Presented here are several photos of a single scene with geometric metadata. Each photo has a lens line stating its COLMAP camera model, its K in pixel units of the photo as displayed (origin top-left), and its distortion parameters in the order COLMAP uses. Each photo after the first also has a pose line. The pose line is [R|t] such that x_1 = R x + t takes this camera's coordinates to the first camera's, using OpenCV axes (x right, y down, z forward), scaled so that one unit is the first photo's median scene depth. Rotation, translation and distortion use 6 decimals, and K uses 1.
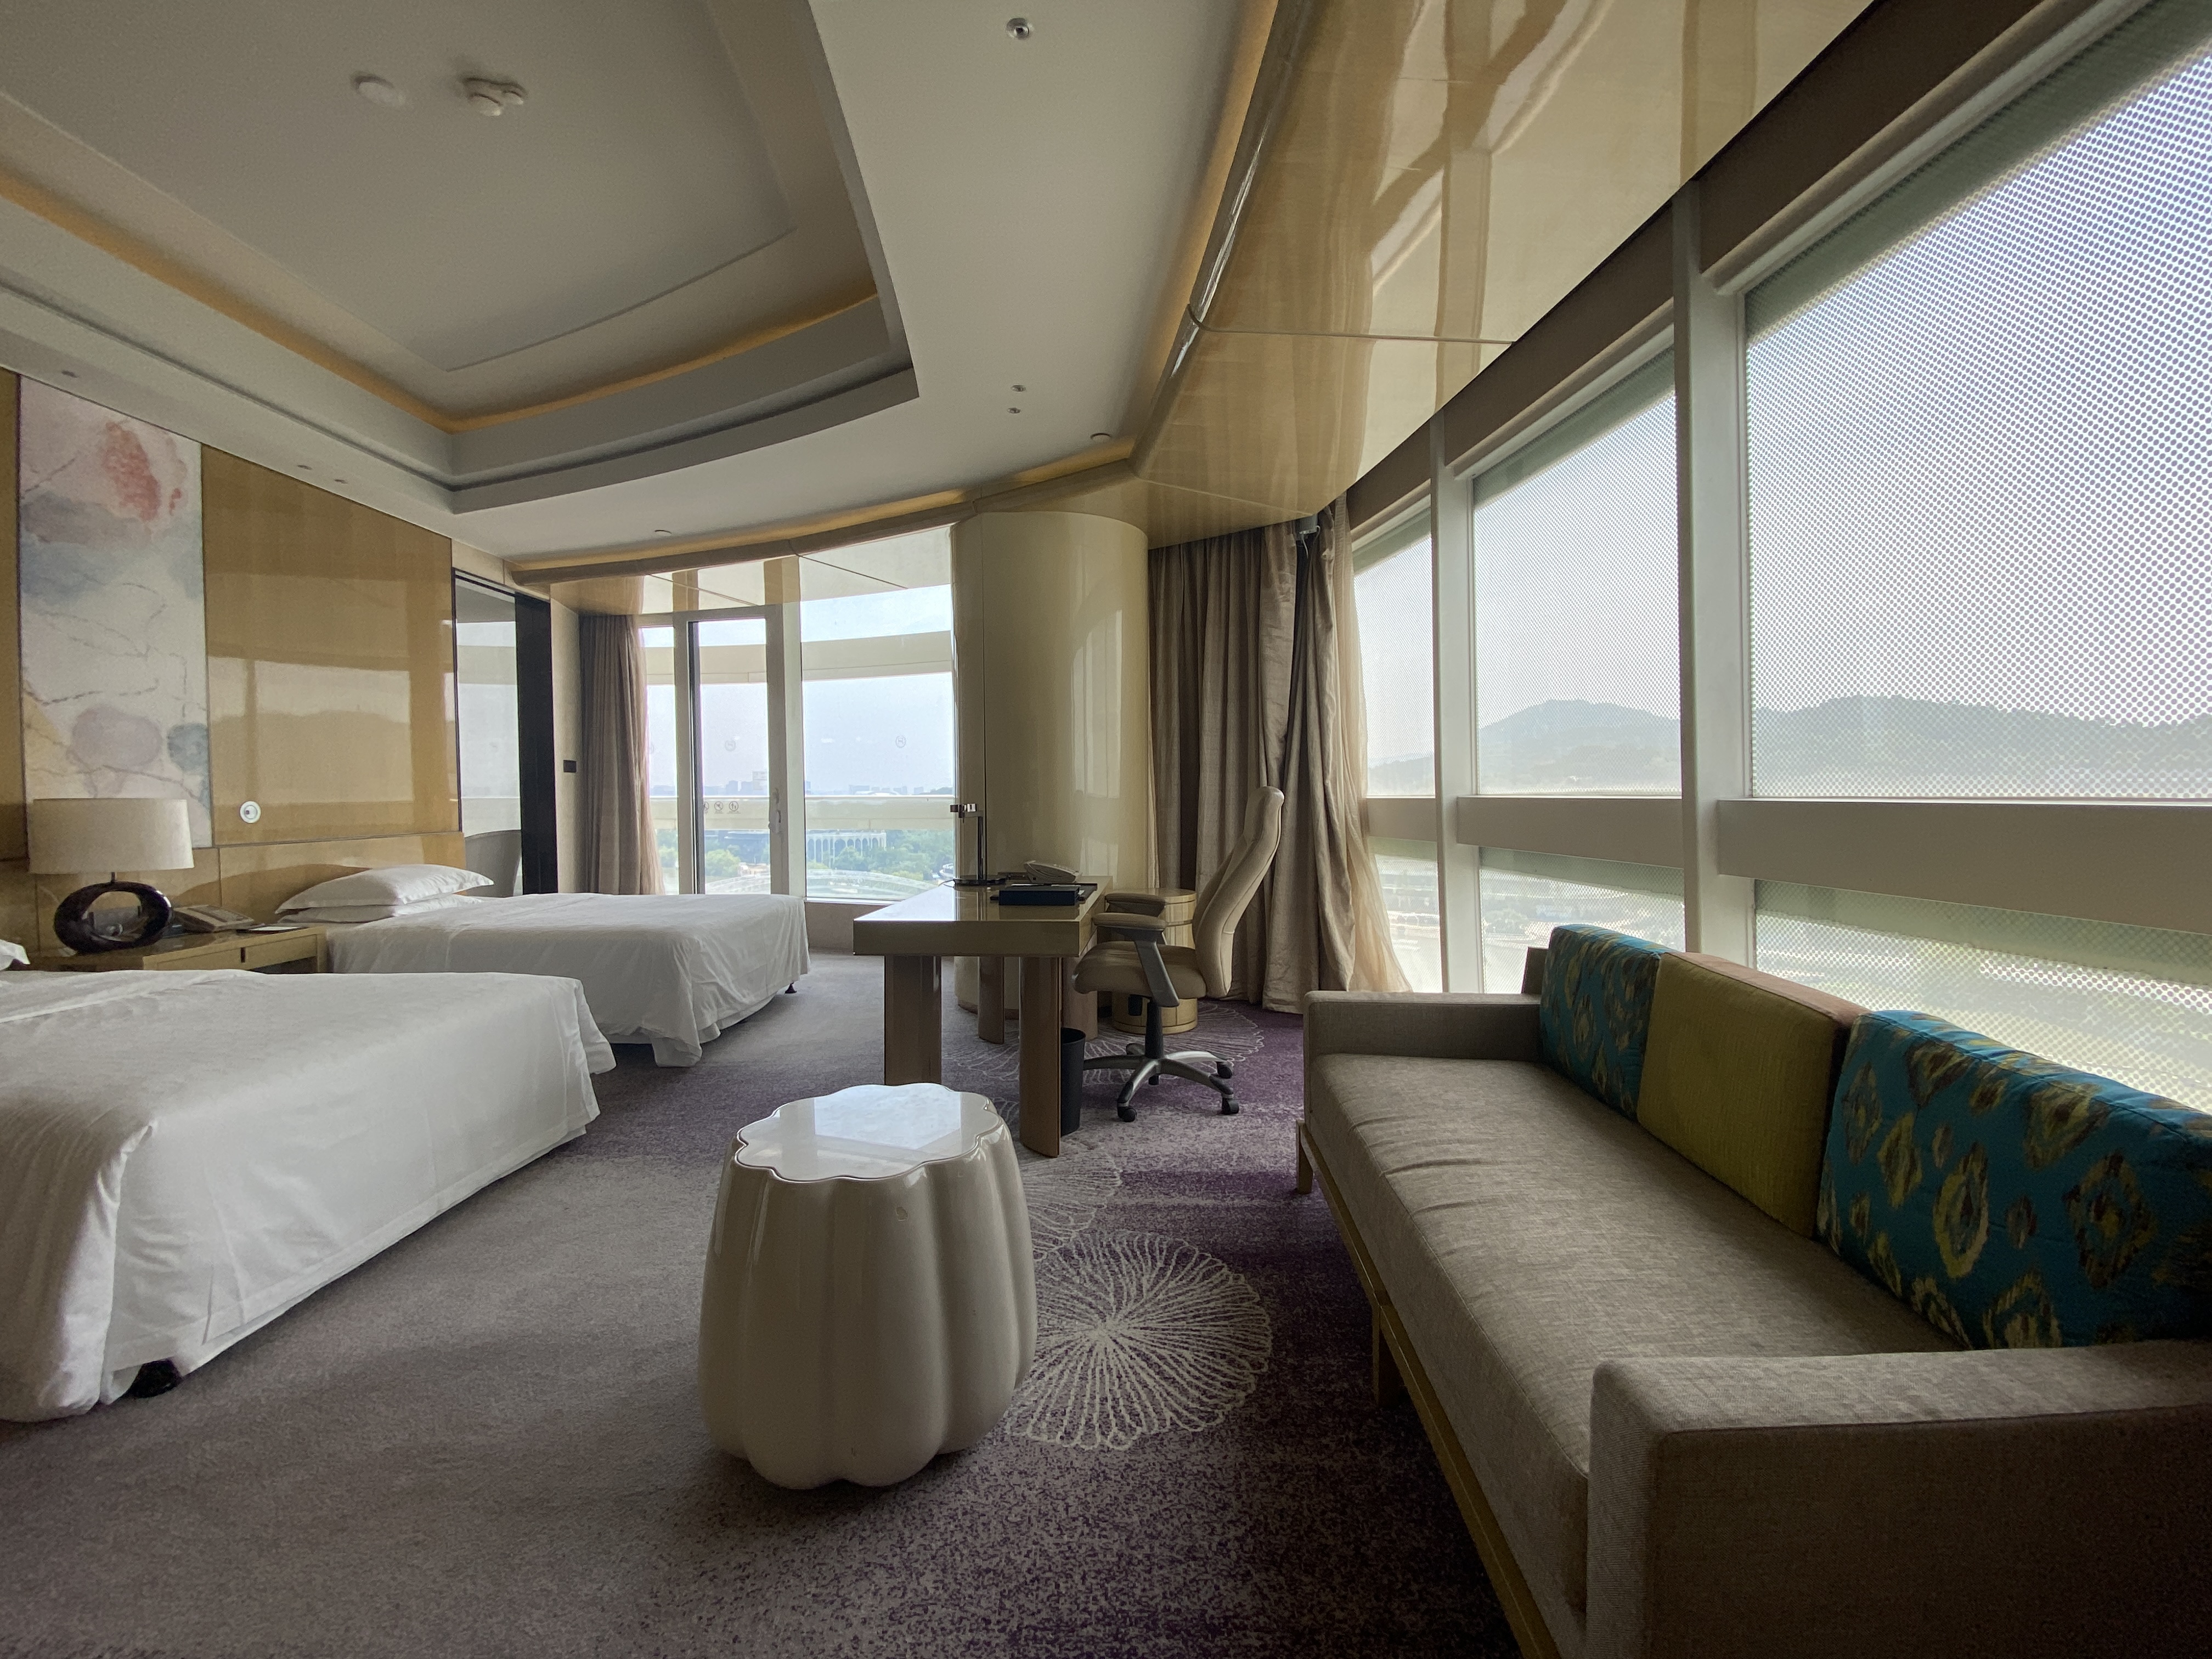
lens RADIAL K [[888.8, 0, 1104.2], [0, 888.8, 824.4], [0, 0, 1]] dist [0.021987, -0.021701]
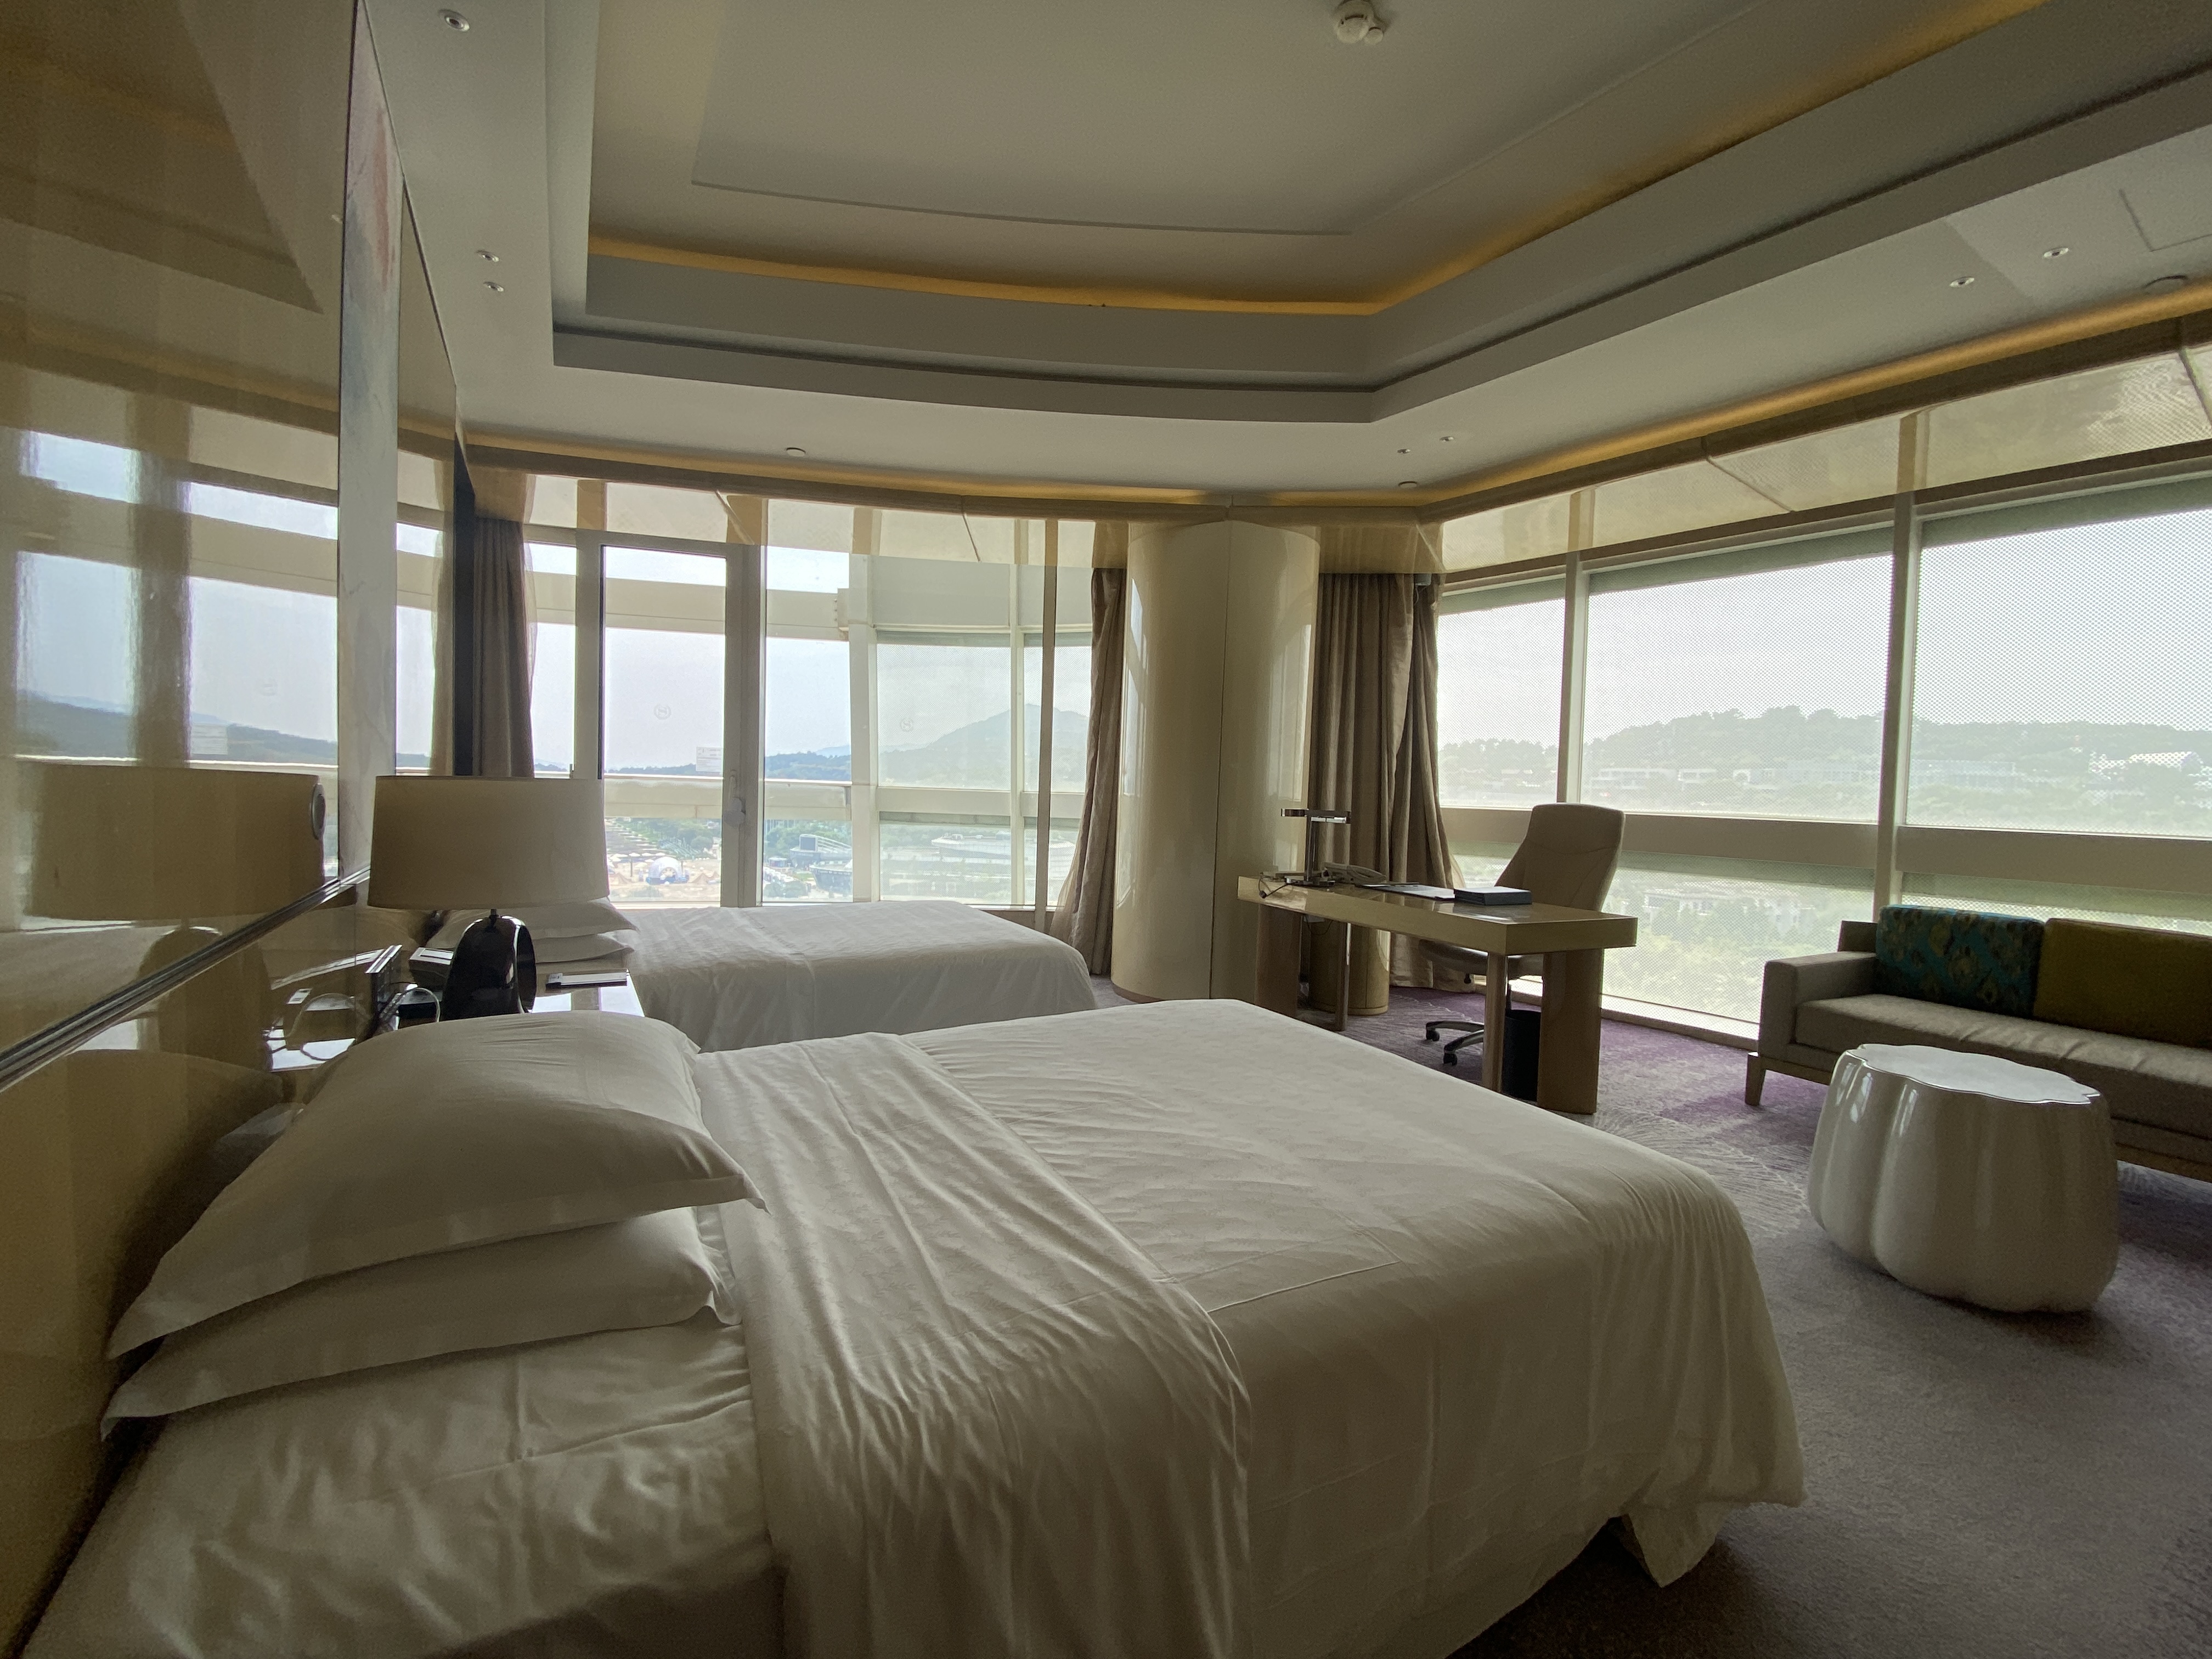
lens RADIAL K [[888.8, 0, 1104.2], [0, 888.8, 824.4], [0, 0, 1]] dist [0.021987, -0.021701]
pose [[0.855978, 0.016949, 0.516735, -1.027403], [-0.022263, 0.999744, 0.004087, -0.002606], [-0.516533, -0.015003, 0.856136, 0.263158]]
